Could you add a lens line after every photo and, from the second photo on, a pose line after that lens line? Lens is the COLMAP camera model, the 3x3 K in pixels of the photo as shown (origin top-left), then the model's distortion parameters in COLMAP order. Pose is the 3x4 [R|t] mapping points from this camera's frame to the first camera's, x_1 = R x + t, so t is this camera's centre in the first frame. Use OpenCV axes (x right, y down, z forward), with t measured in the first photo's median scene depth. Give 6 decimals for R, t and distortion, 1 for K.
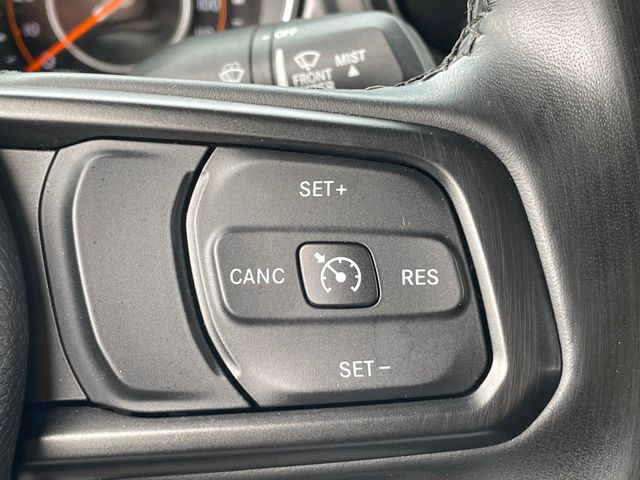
lens RADIAL K [[1018.7, 0, 318.3], [0, 1018.7, 240.1], [0, 0, 1]] dist [0.050647, 0.000000]
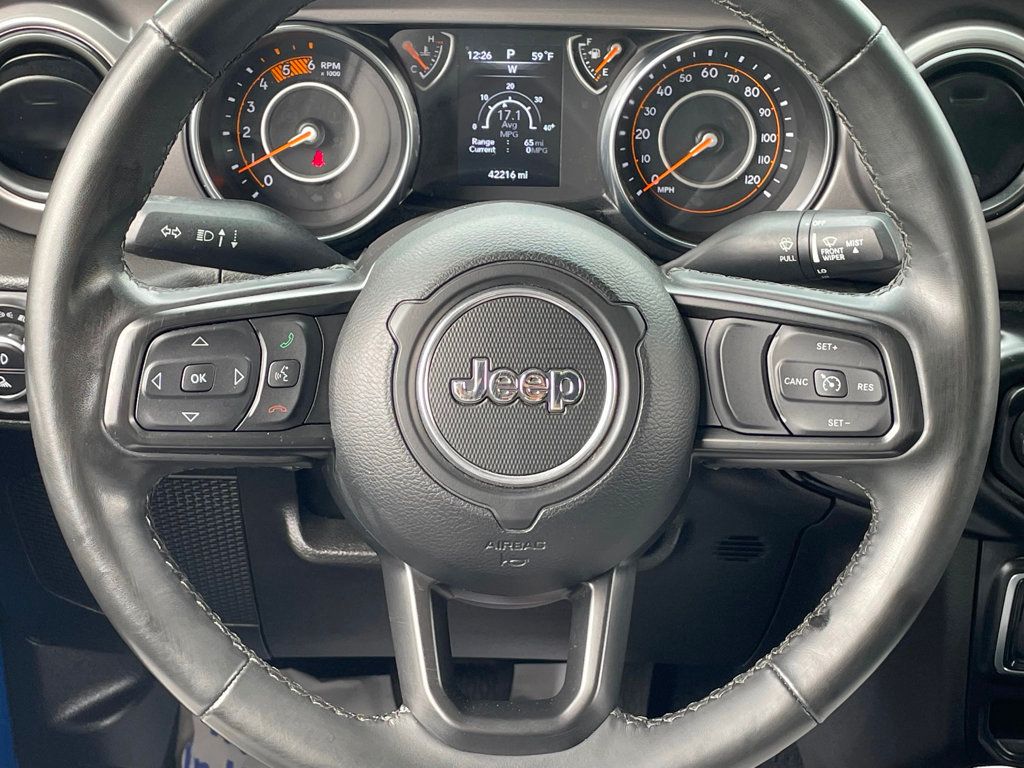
lens RADIAL K [[1629.9, 0, 512.1], [0, 1629.9, 387.2], [0, 0, 1]] dist [0.050647, 0.000000]
pose [[0.976254, 0.074426, -0.203444, 0.069677], [-0.039920, 0.984854, 0.168727, -0.572210], [0.212920, -0.156599, 0.964439, -2.849484]]
